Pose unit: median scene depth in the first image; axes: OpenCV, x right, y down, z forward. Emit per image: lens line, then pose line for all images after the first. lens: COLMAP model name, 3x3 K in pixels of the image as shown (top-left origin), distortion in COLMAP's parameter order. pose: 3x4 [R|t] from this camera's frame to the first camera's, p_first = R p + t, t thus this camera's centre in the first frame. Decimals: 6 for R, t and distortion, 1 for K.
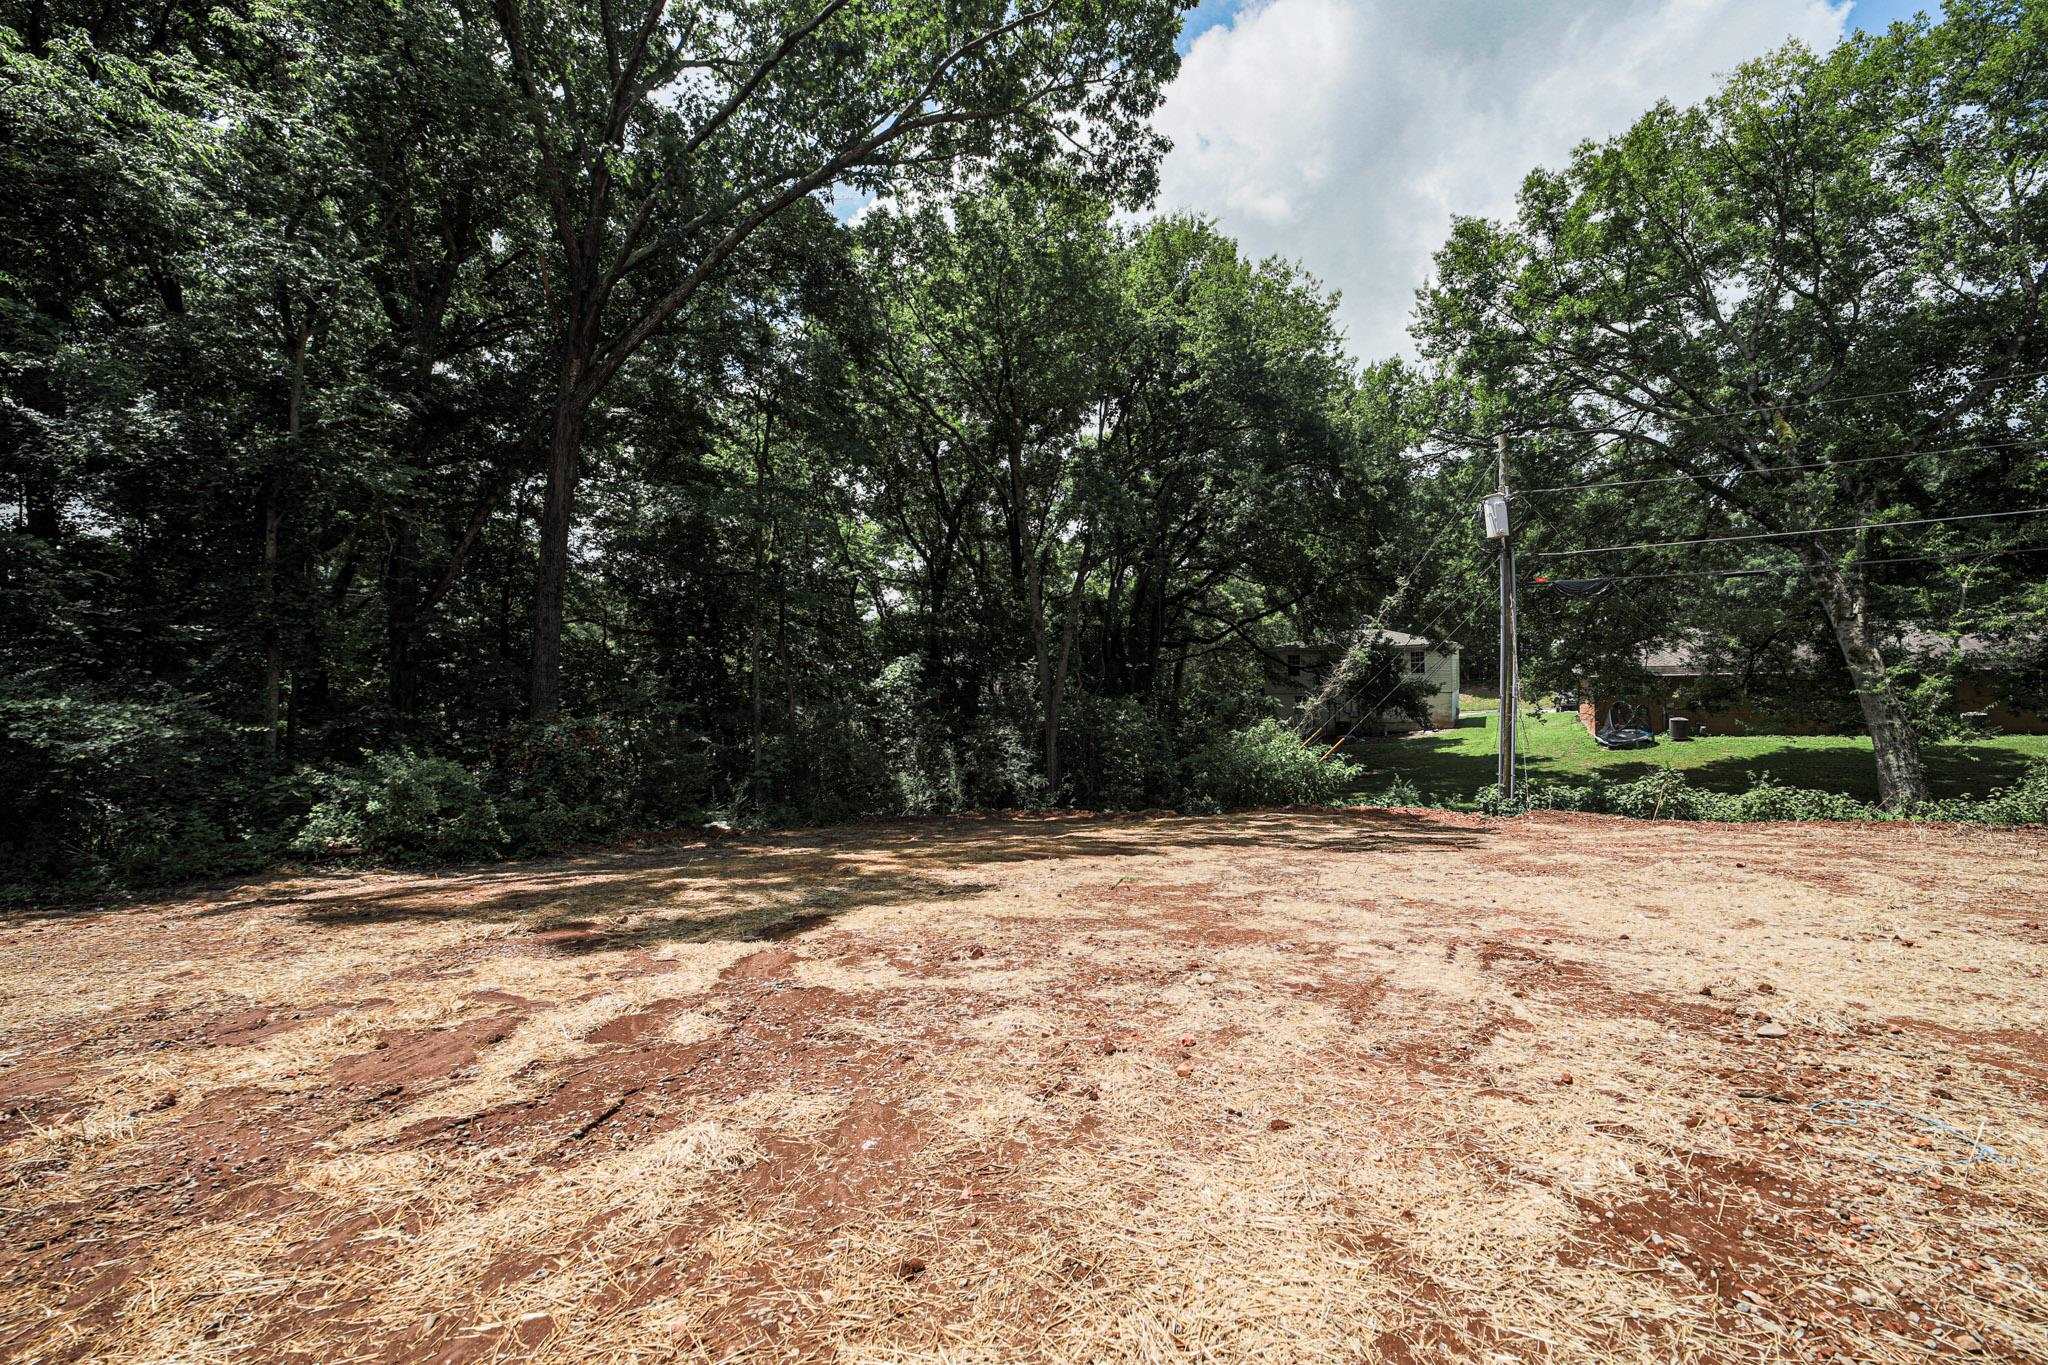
lens RADIAL K [[829.4, 0, 1024.1], [0, 829.4, 655.3], [0, 0, 1]] dist [-0.001472, -0.000129]
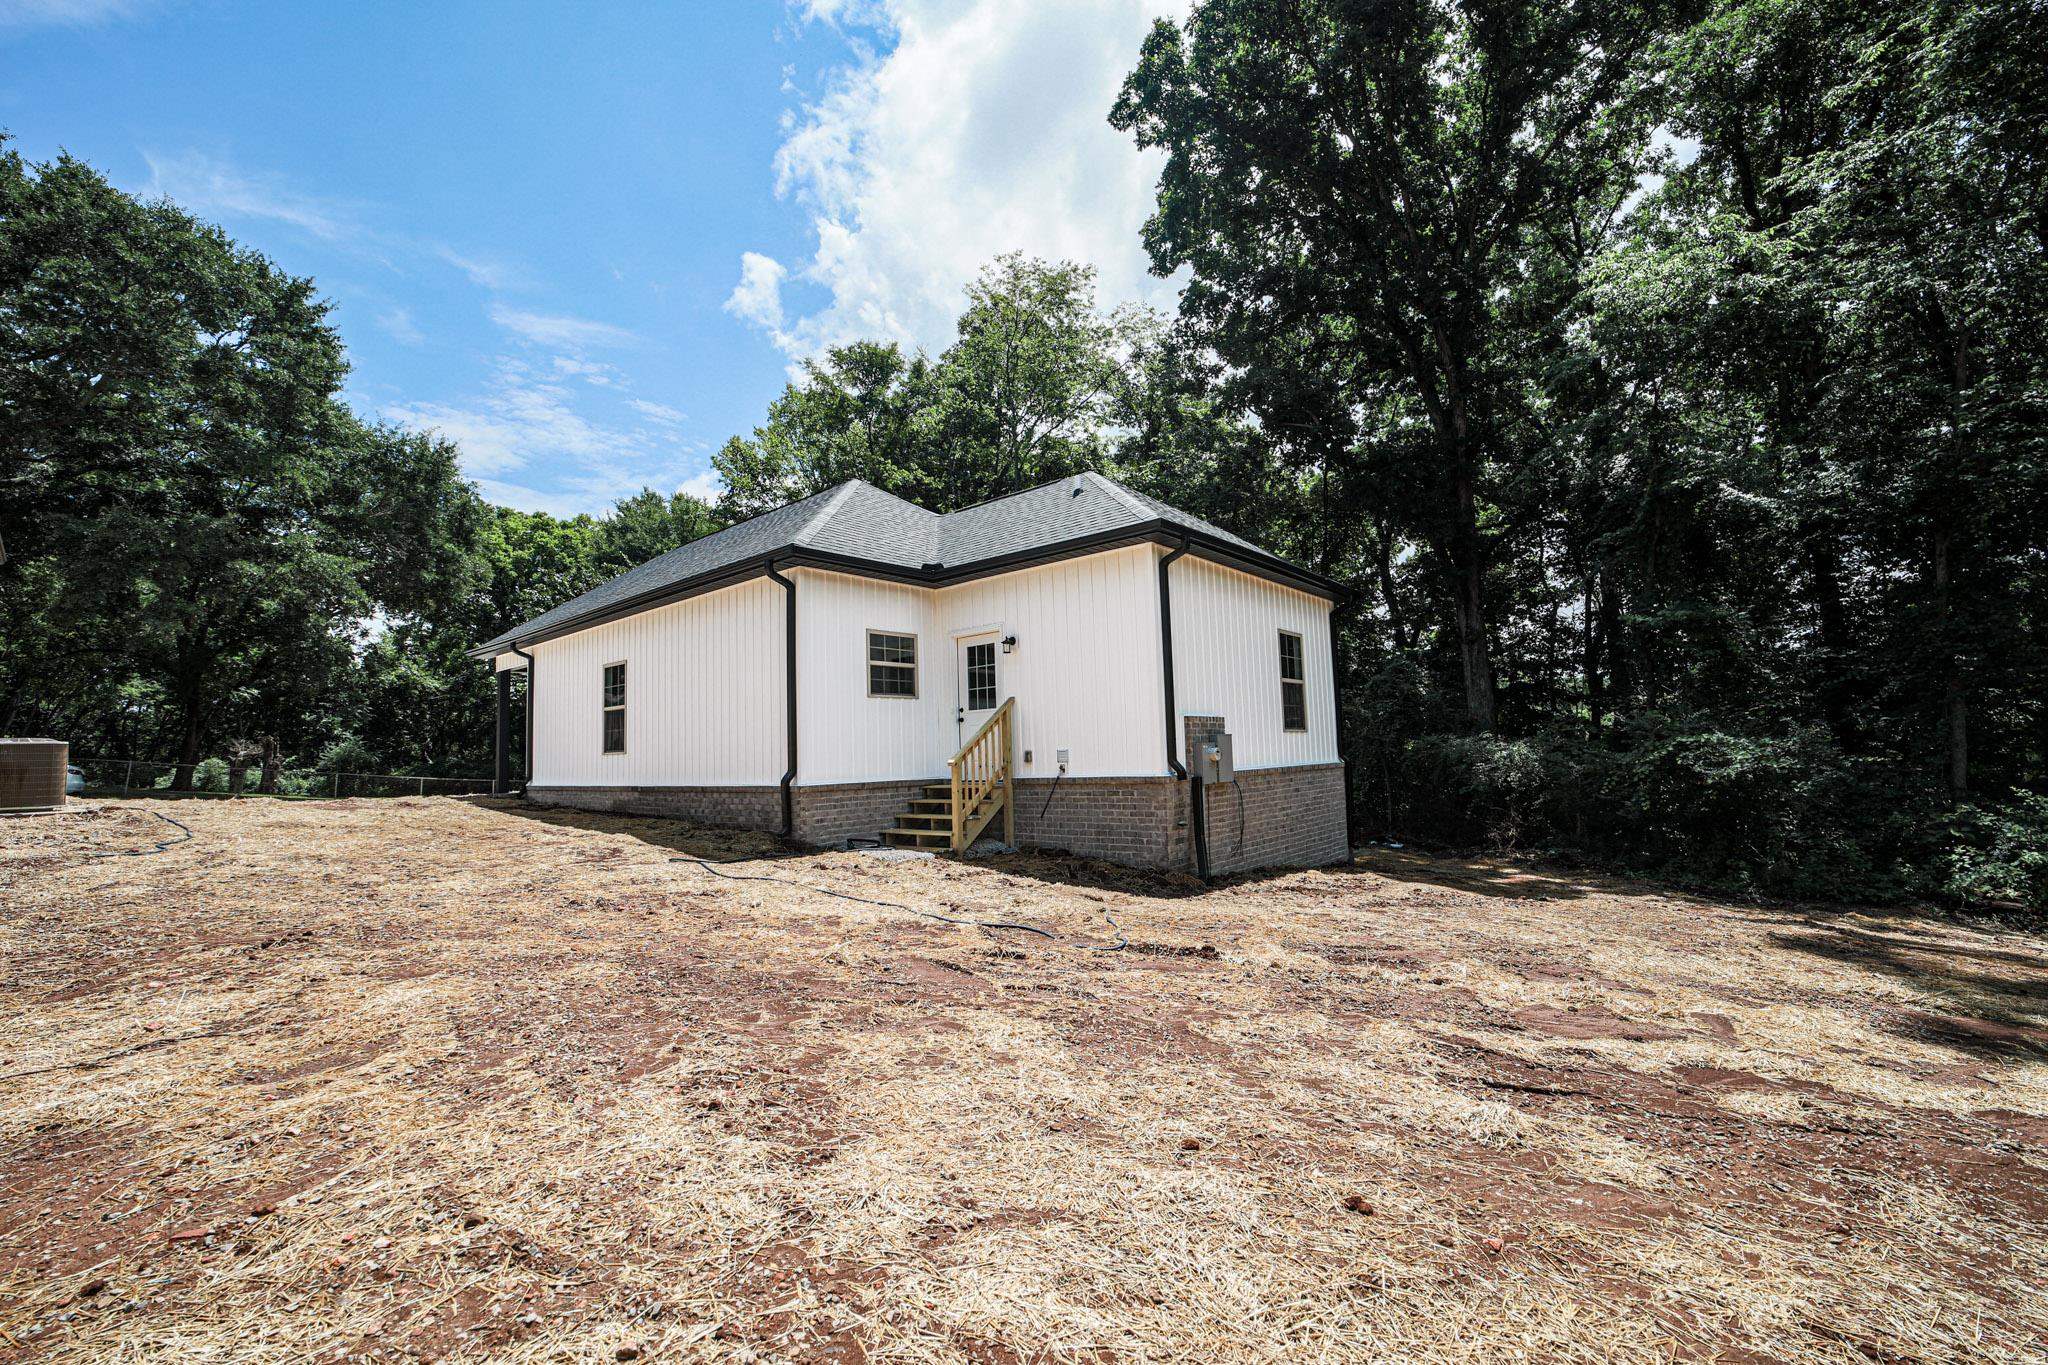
lens RADIAL K [[828.0, 0, 1024.0], [0, 828.0, 682.5], [0, 0, 1]] dist [-0.031835, 0.008030]
pose [[-0.159470, -0.072274, -0.984554, 0.614932], [0.063971, 0.994464, -0.083363, 0.022844], [0.985128, -0.076277, -0.153964, 0.394073]]
